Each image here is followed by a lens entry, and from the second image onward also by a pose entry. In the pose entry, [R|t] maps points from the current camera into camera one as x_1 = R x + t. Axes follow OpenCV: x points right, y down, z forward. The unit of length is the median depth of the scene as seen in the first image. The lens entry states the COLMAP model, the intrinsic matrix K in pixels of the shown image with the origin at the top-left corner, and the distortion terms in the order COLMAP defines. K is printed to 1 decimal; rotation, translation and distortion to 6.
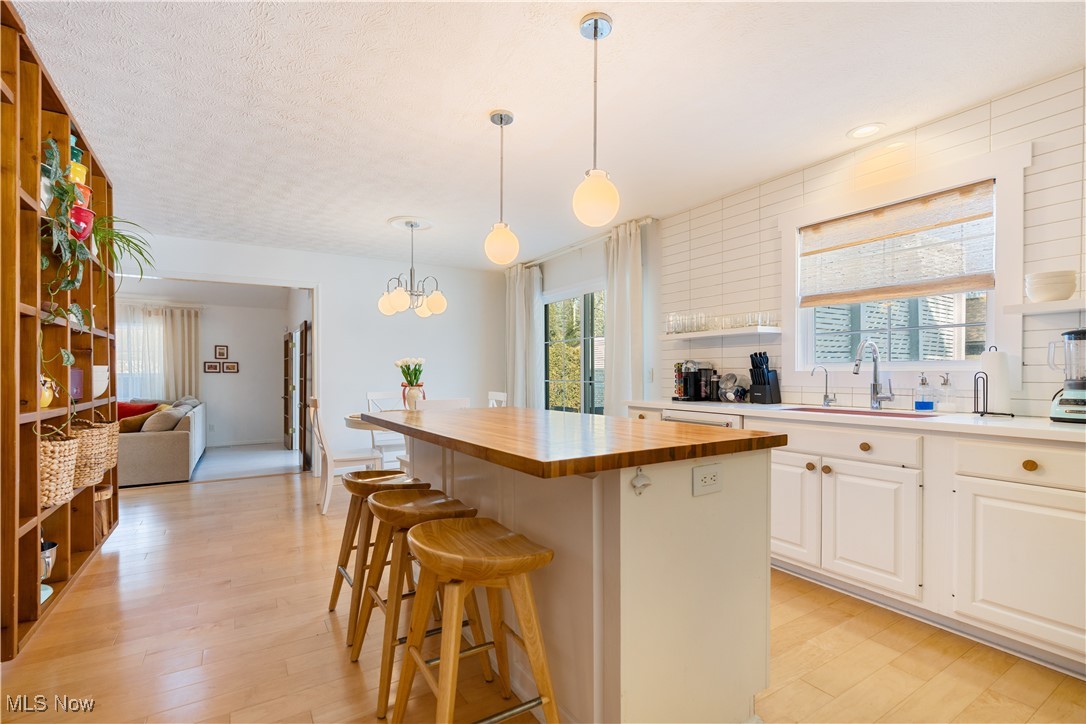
lens RADIAL K [[487.4, 0, 541.5], [0, 487.4, 373.3], [0, 0, 1]] dist [0.000041, -0.000026]
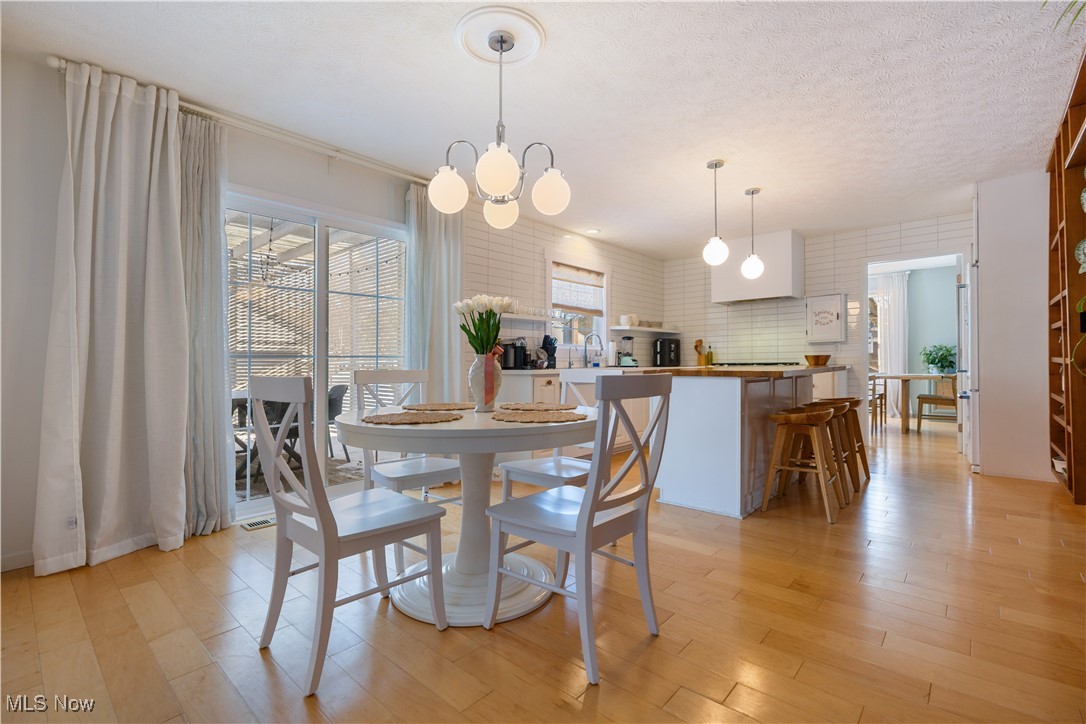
lens RADIAL K [[500.9, 0, 543.0], [0, 500.9, 362.0], [0, 0, 1]] dist [-0.003490, -0.000763]
pose [[-0.270760, 0.006575, 0.962624, -0.549934], [0.001520, 0.999978, -0.006402, 0.026817], [-0.962646, -0.000270, -0.270764, 0.751508]]
